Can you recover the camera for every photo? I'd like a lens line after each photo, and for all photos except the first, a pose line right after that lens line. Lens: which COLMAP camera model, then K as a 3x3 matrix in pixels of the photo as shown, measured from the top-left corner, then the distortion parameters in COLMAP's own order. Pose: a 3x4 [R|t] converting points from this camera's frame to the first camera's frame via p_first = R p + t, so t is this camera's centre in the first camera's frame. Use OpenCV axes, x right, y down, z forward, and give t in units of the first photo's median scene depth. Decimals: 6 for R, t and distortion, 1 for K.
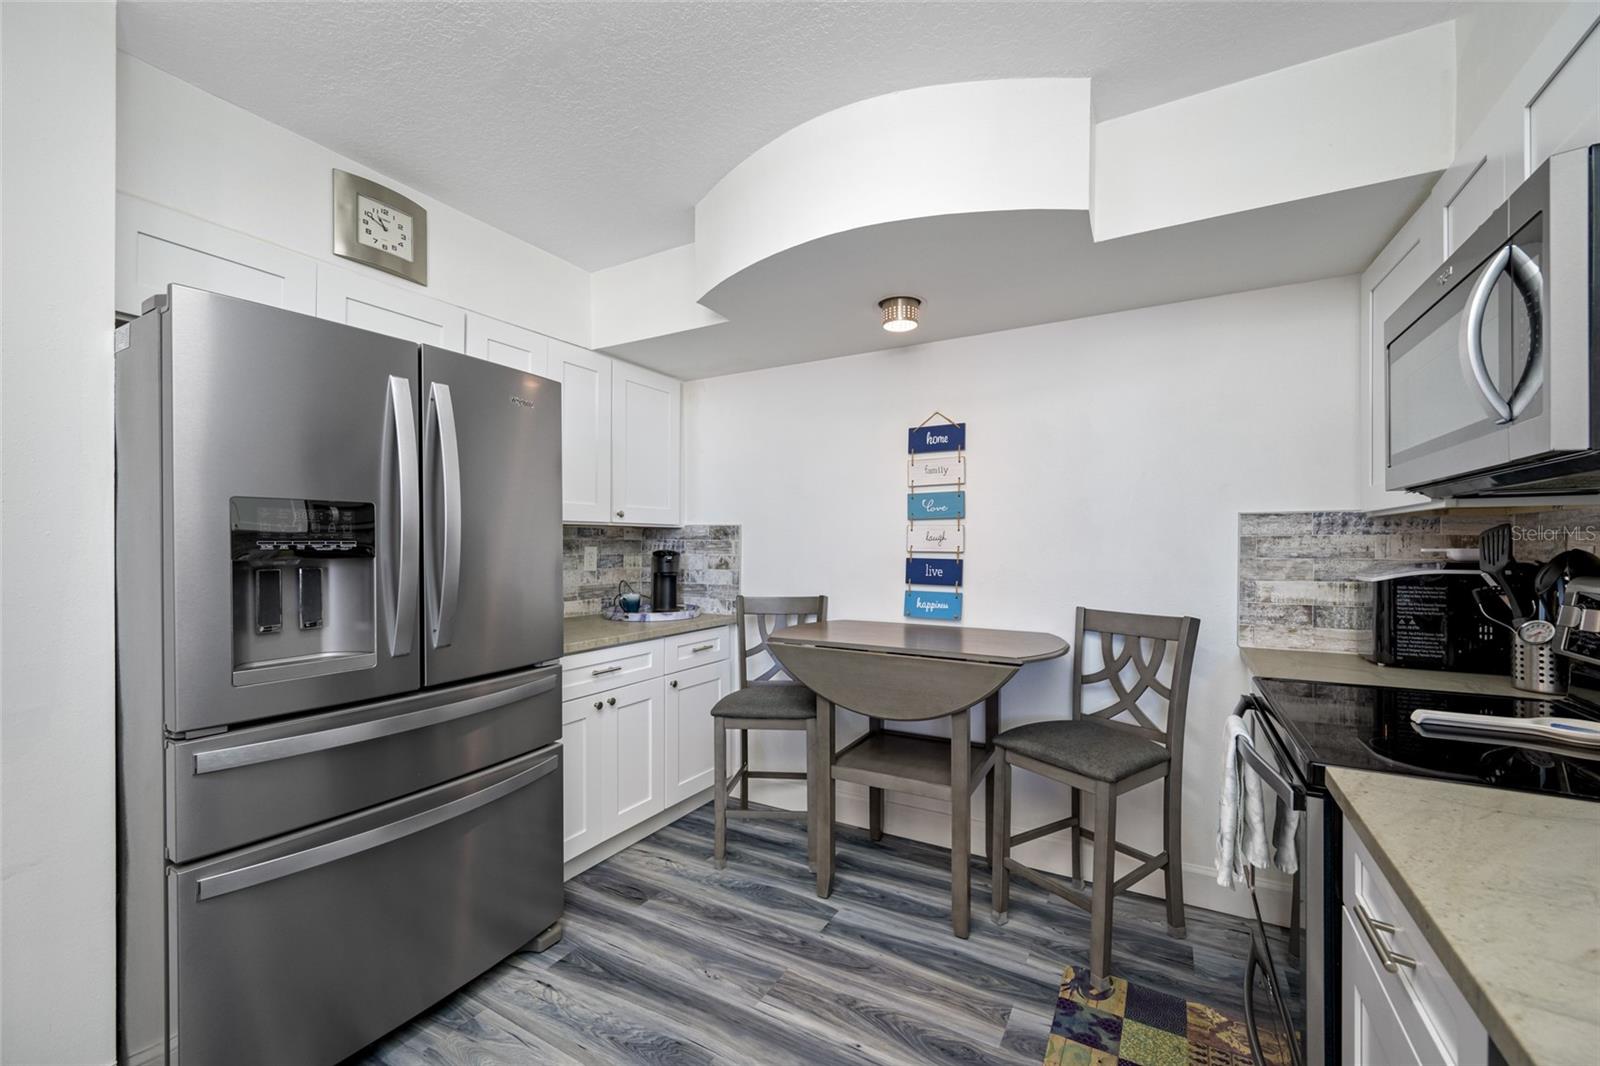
lens RADIAL K [[634.2, 0, 802.6], [0, 634.2, 540.4], [0, 0, 1]] dist [-0.001075, -0.000035]
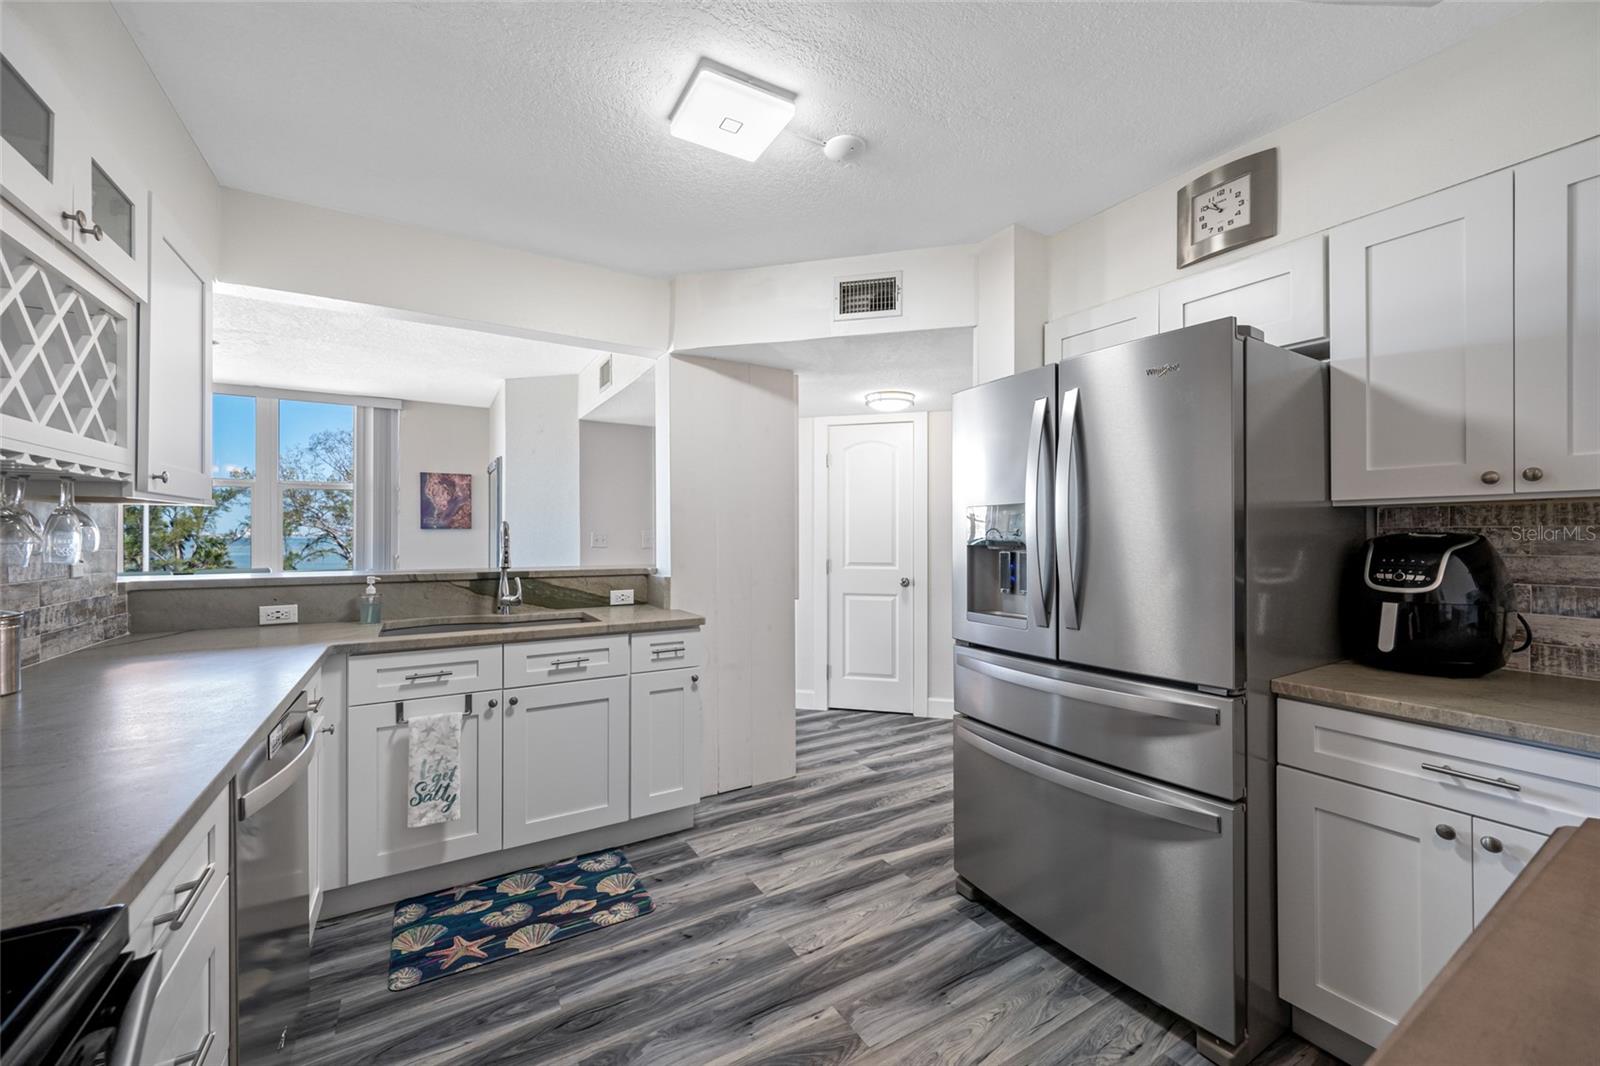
lens RADIAL K [[634.2, 0, 801.1], [0, 634.2, 529.3], [0, 0, 1]] dist [-0.001075, -0.000035]
pose [[-0.484789, -0.009665, -0.874578, 0.488157], [-0.008840, 0.999942, -0.006150, 0.009915], [0.874586, 0.004750, -0.484846, 0.890194]]
